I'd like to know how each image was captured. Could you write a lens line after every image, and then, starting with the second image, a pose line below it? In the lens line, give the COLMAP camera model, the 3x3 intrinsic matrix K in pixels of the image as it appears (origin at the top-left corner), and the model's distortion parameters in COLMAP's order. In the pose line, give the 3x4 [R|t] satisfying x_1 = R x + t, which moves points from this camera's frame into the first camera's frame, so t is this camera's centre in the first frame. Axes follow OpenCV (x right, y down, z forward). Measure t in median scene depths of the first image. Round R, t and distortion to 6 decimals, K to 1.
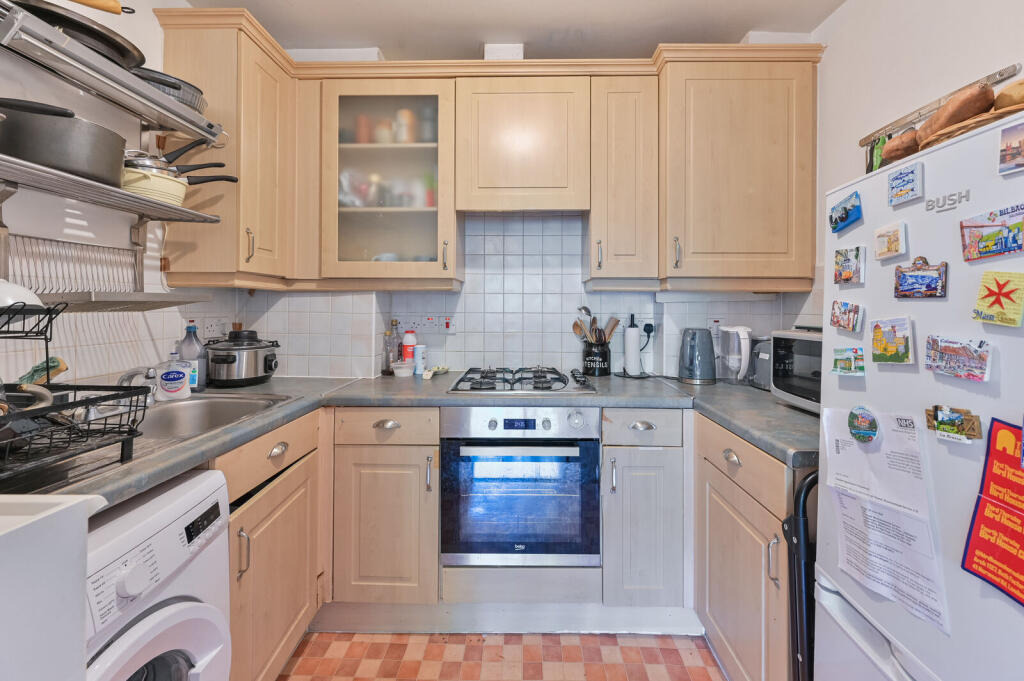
lens RADIAL K [[418.1, 0, 537.8], [0, 418.1, 308.9], [0, 0, 1]] dist [-0.002846, -0.000202]
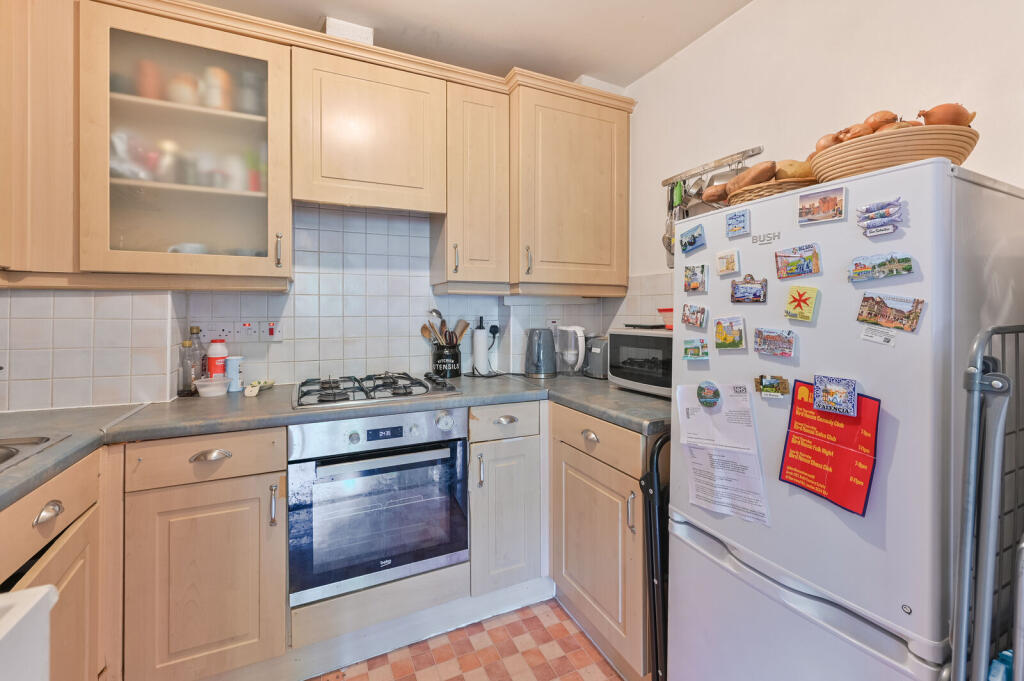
lens RADIAL K [[418.1, 0, 522.9], [0, 418.1, 314.0], [0, 0, 1]] dist [-0.002846, -0.000202]
pose [[0.901386, -0.007787, 0.432946, -0.162412], [0.005371, 0.999962, 0.006805, -0.000285], [-0.432982, -0.003809, 0.901394, 0.009966]]
